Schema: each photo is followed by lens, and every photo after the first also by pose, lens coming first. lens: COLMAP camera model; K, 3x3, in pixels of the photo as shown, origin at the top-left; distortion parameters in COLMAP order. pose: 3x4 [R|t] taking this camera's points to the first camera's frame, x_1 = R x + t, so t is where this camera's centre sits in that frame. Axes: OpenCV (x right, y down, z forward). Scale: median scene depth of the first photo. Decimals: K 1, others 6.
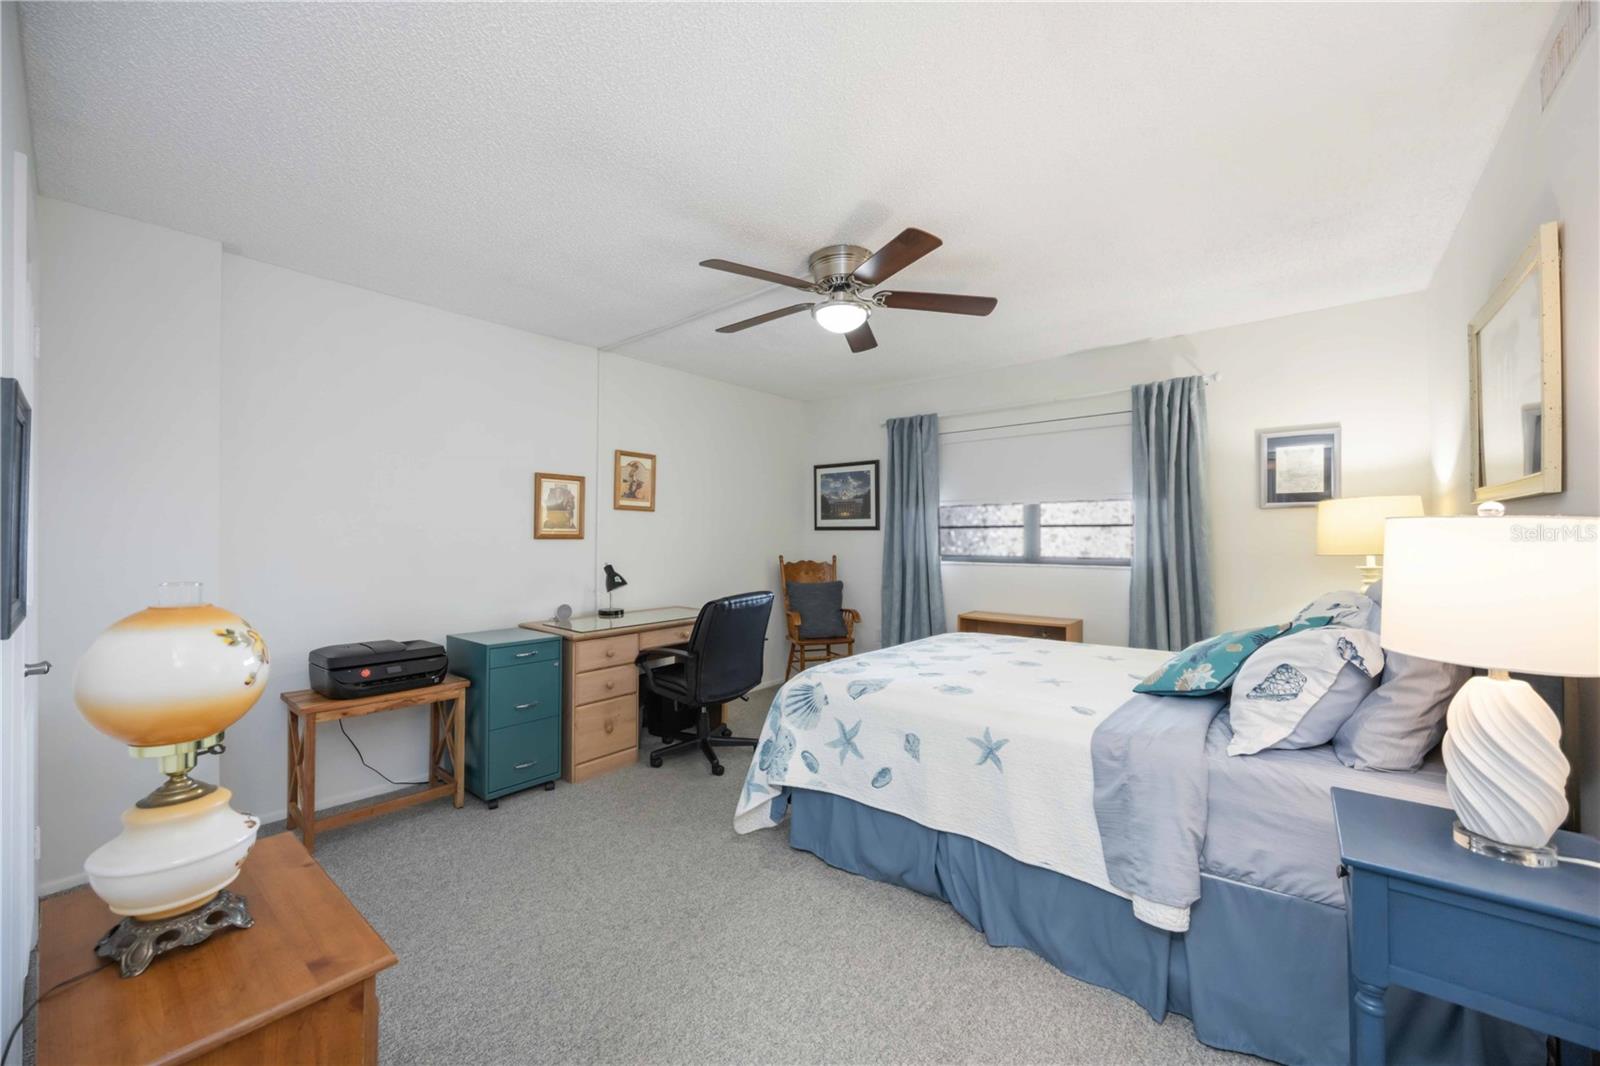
lens RADIAL K [[637.9, 0, 796.6], [0, 637.9, 531.2], [0, 0, 1]] dist [0.000921, 0.000257]
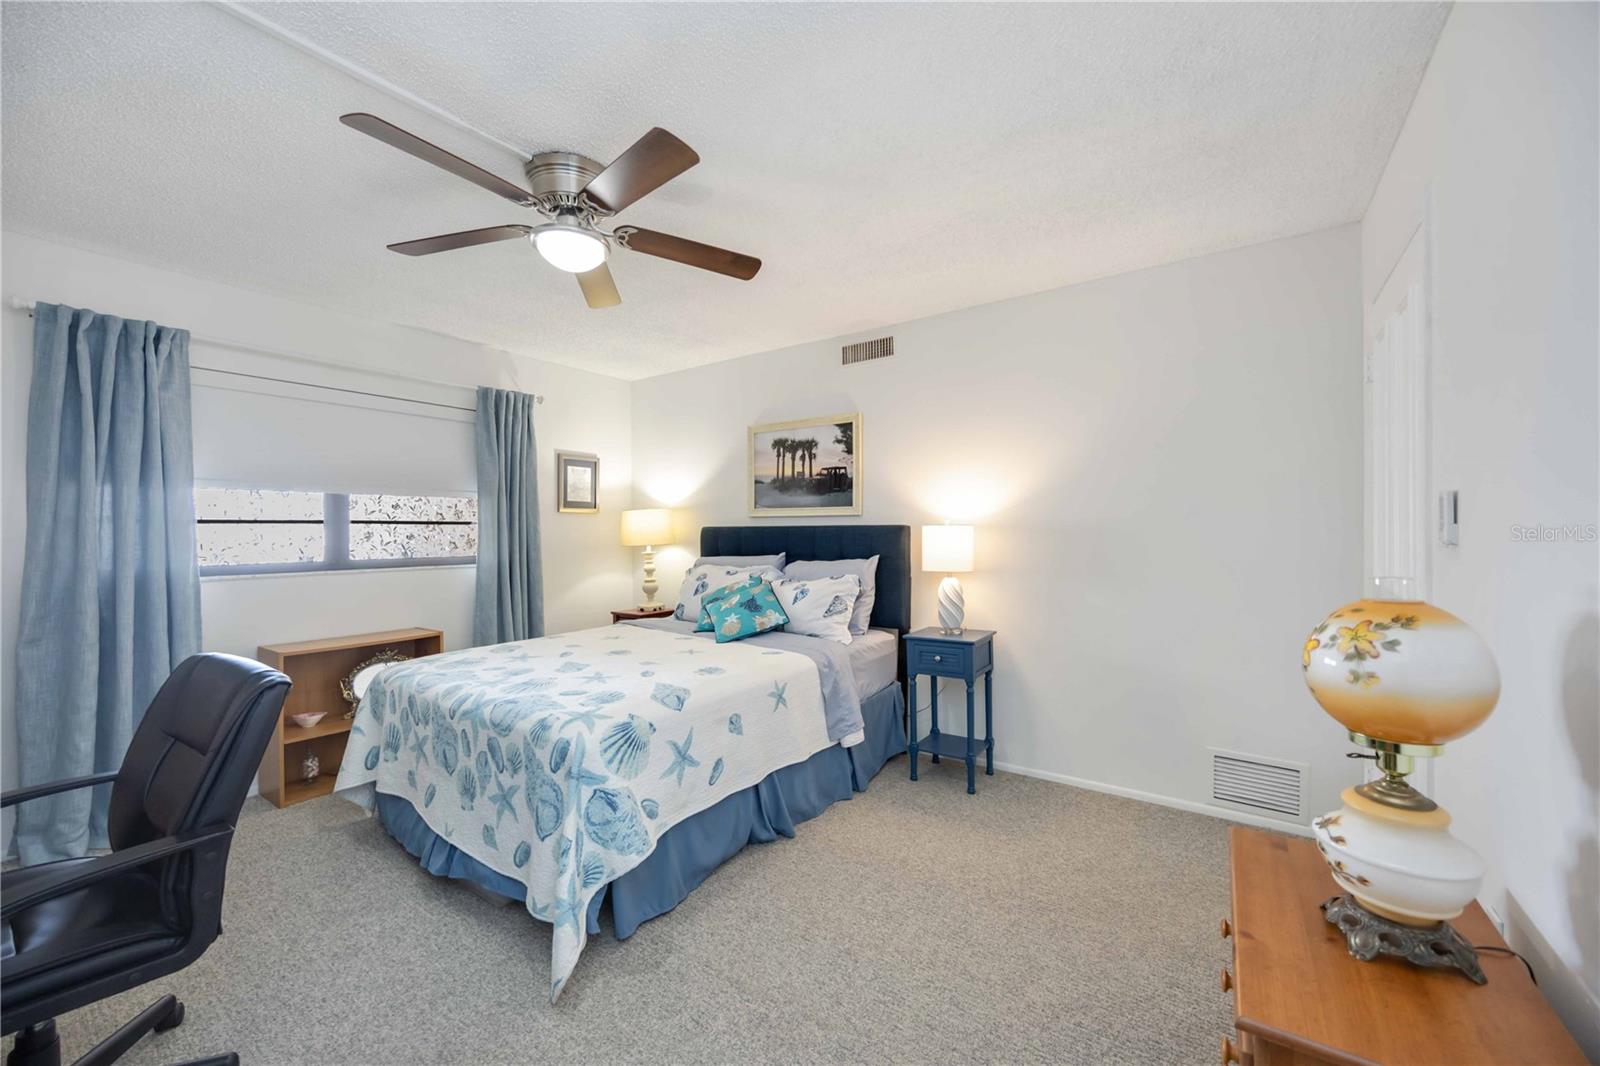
lens RADIAL K [[637.9, 0, 796.6], [0, 637.9, 531.2], [0, 0, 1]] dist [0.000921, 0.000257]
pose [[-0.112465, 0.004298, 0.993646, -0.599844], [-0.000917, 0.999990, -0.004429, 0.008413], [-0.993655, -0.001409, -0.112460, 0.674106]]
